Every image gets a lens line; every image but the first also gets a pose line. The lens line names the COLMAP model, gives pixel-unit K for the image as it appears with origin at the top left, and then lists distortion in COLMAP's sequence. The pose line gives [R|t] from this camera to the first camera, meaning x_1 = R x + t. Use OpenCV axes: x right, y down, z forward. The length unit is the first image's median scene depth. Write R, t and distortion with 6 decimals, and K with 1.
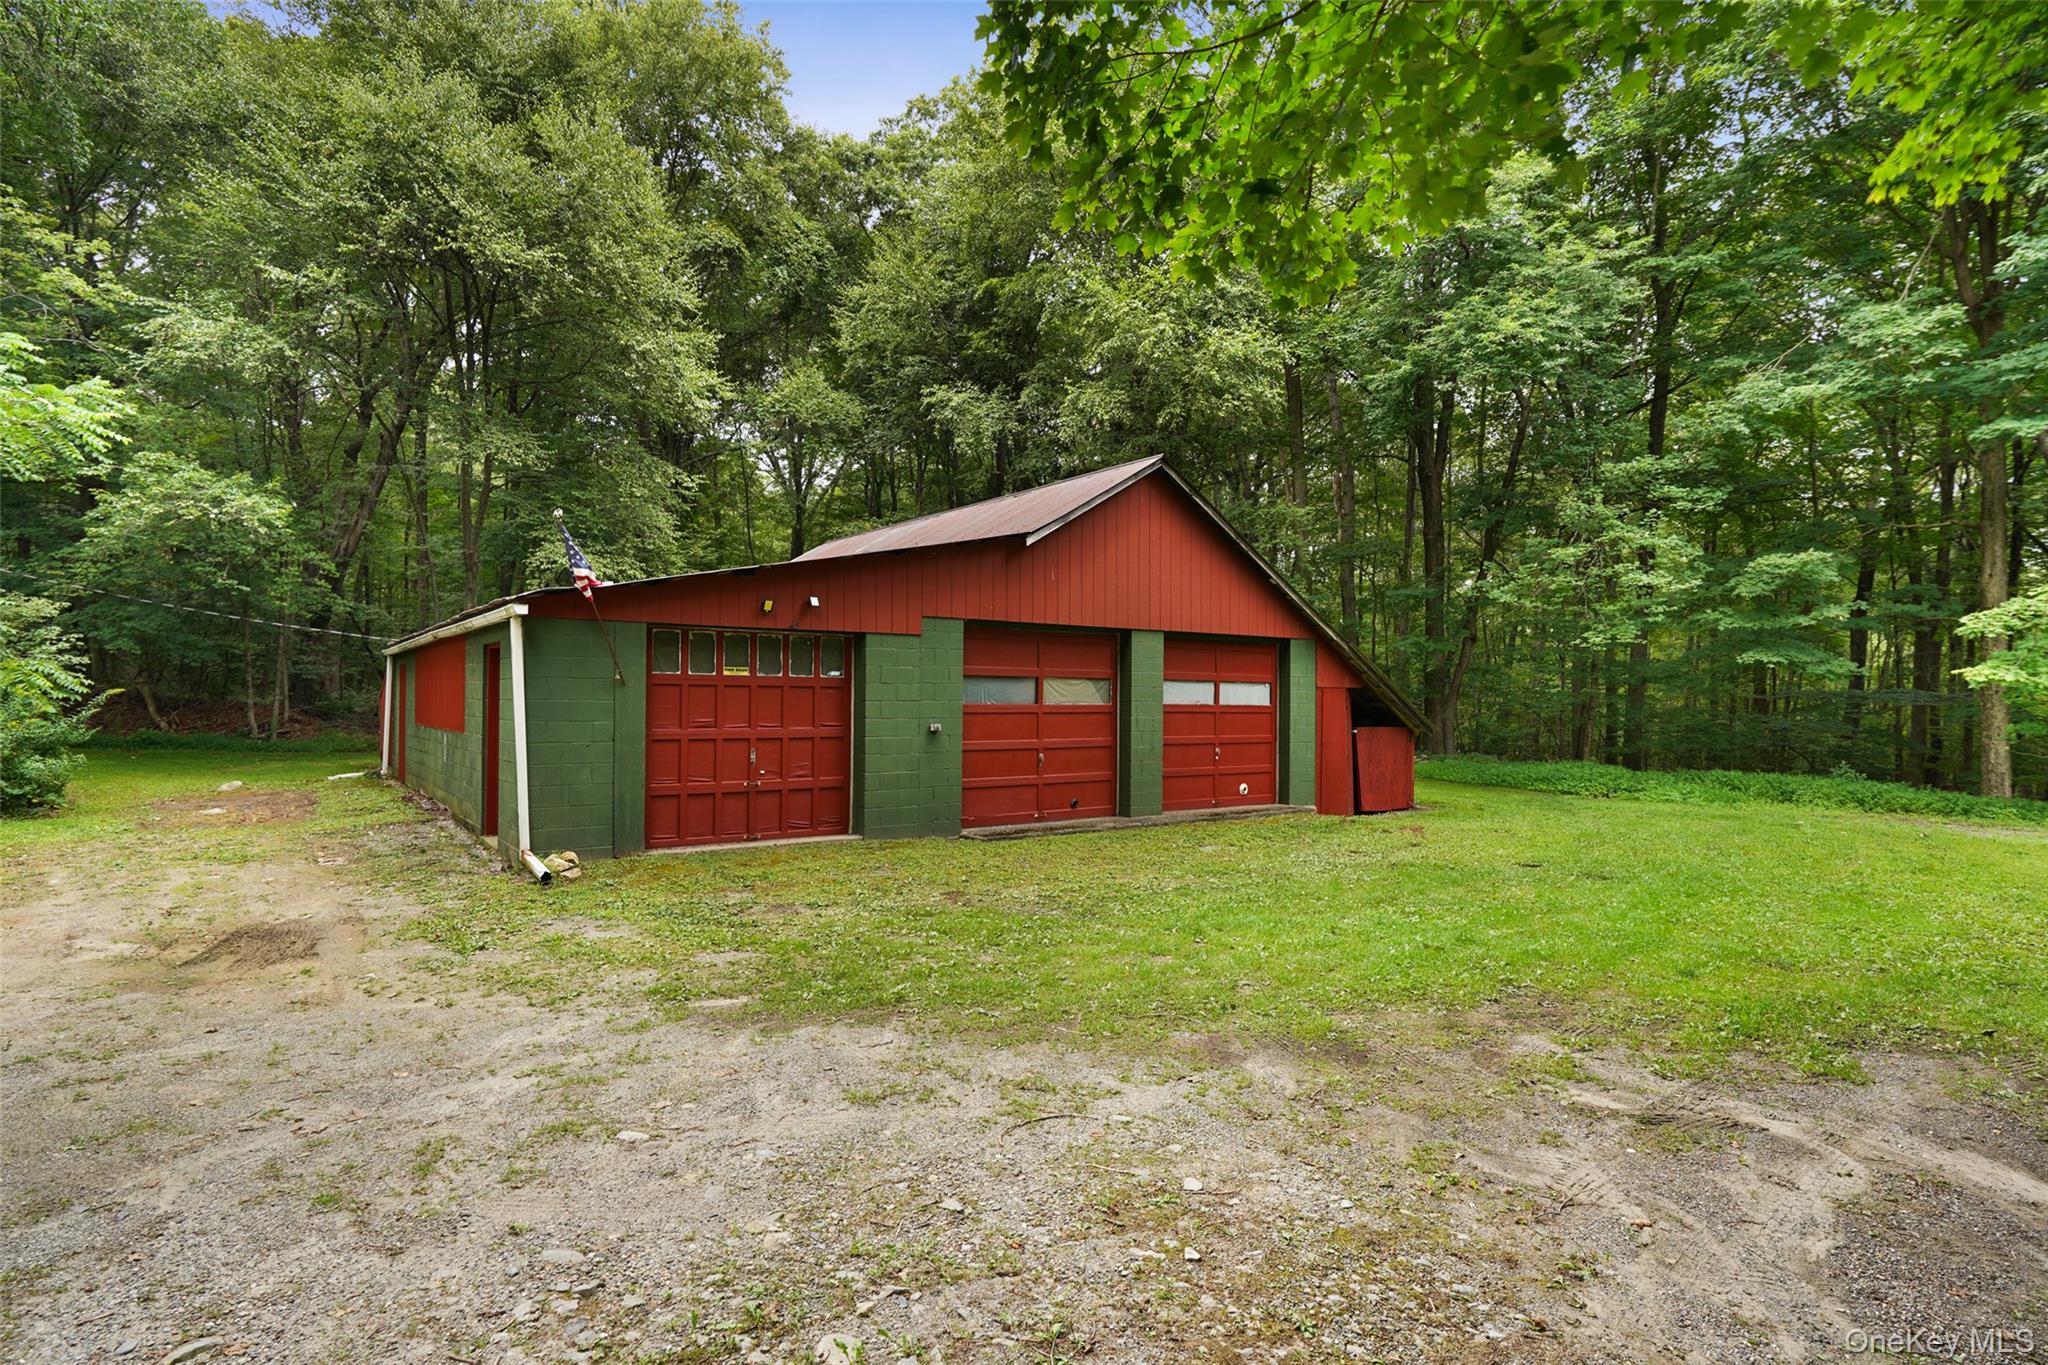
lens RADIAL K [[1066.1, 0, 939.1], [0, 1066.1, 708.6], [0, 0, 1]] dist [0.000652, 0.001475]
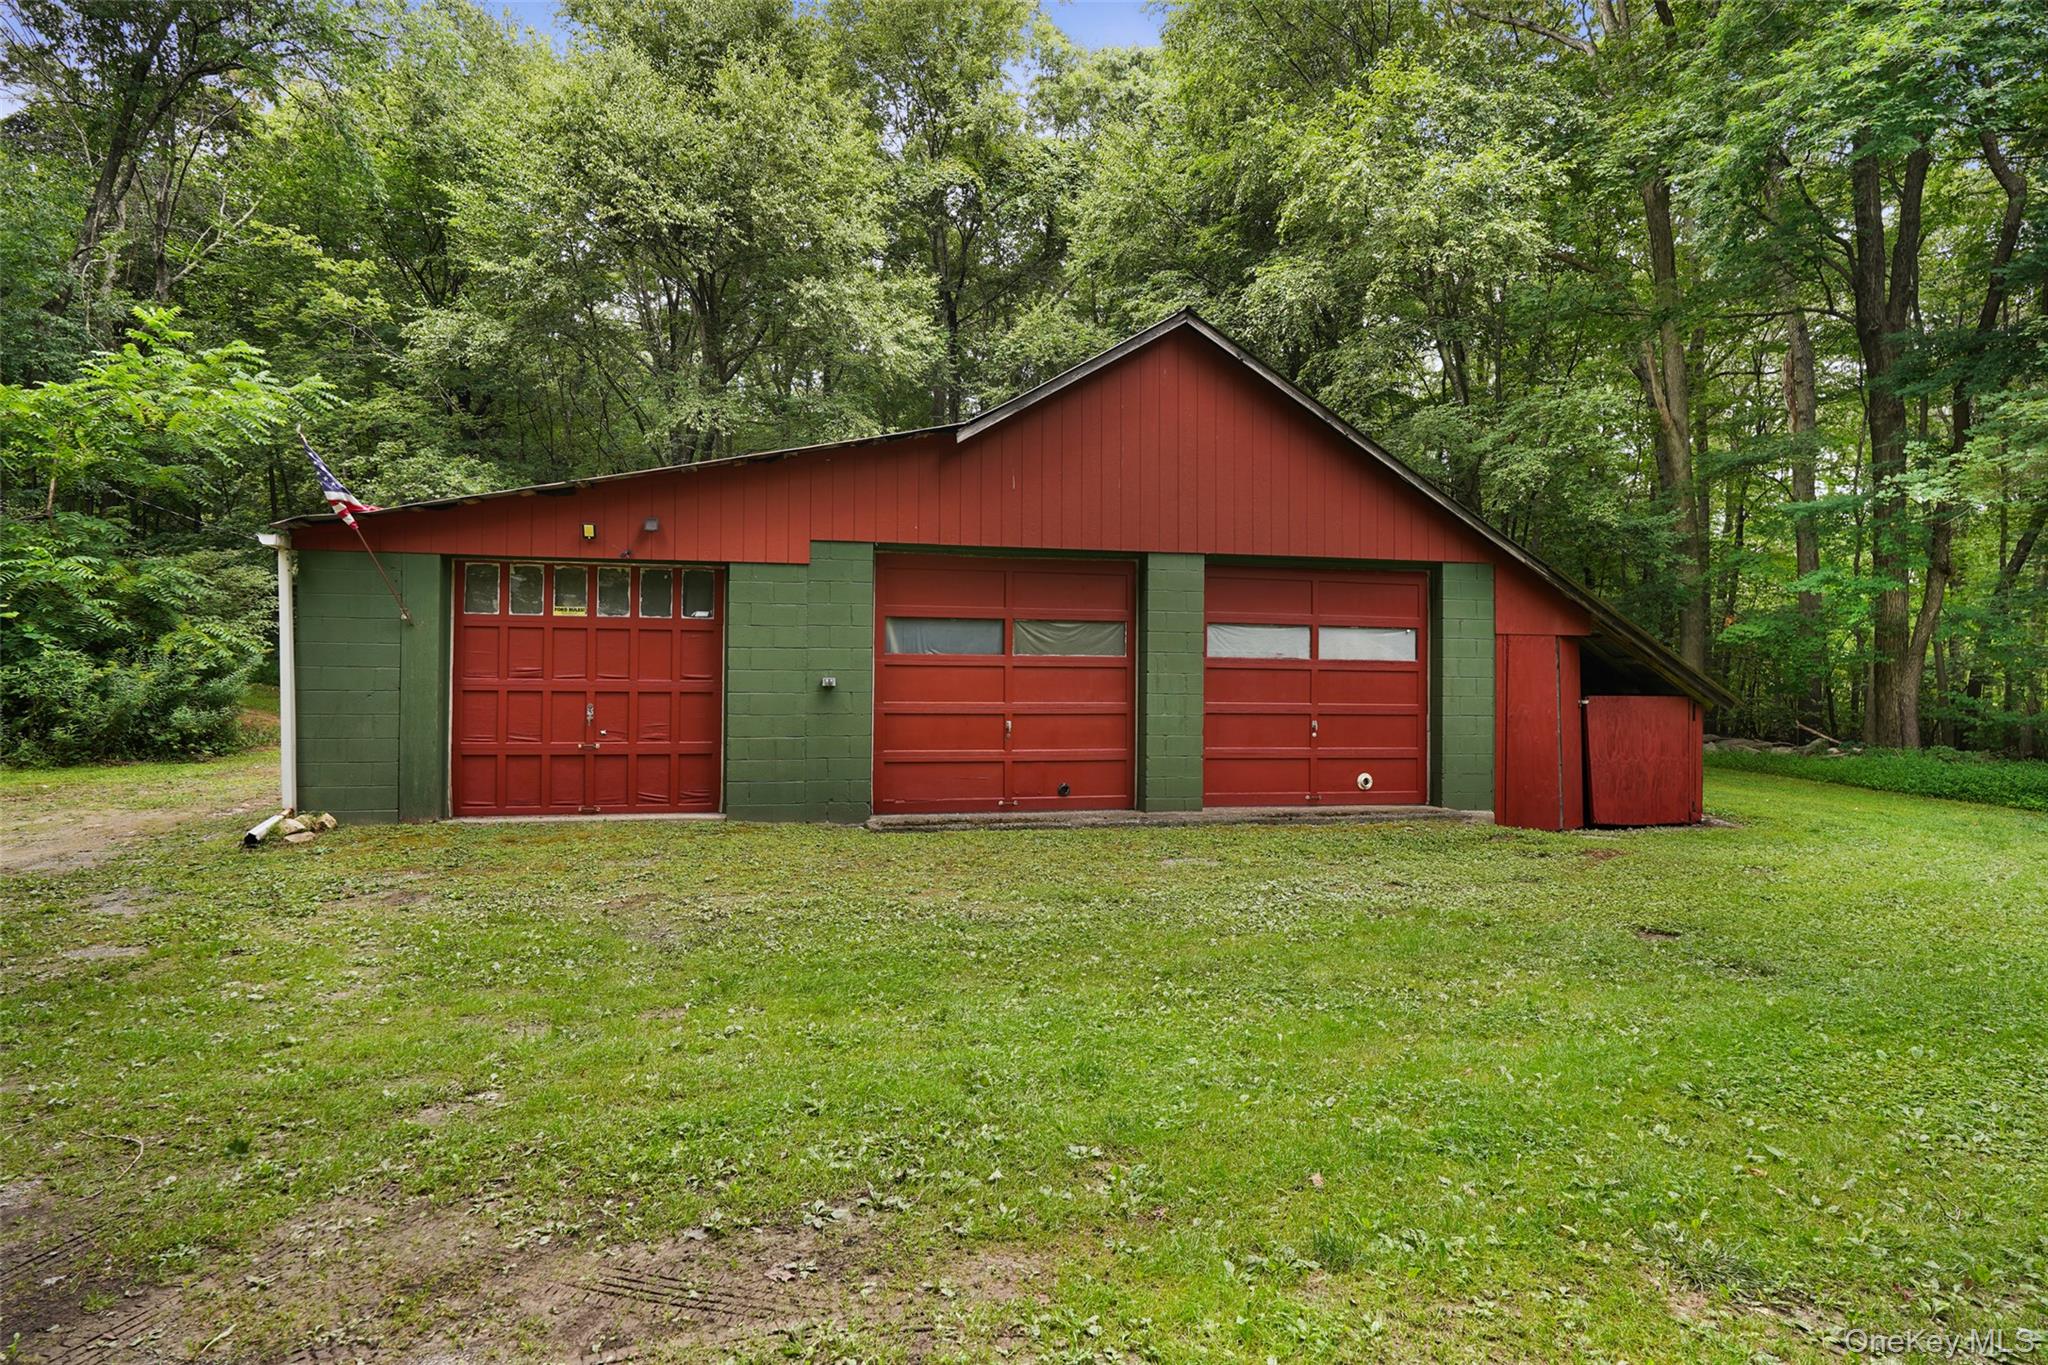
lens RADIAL K [[1066.1, 0, 1027.3], [0, 1066.1, 678.9], [0, 0, 1]] dist [0.000652, 0.001475]
pose [[0.920645, 0.001709, -0.390398, 0.380531], [-0.008148, 0.999857, -0.014837, 0.022491], [0.390317, 0.016840, 0.920527, 0.296961]]
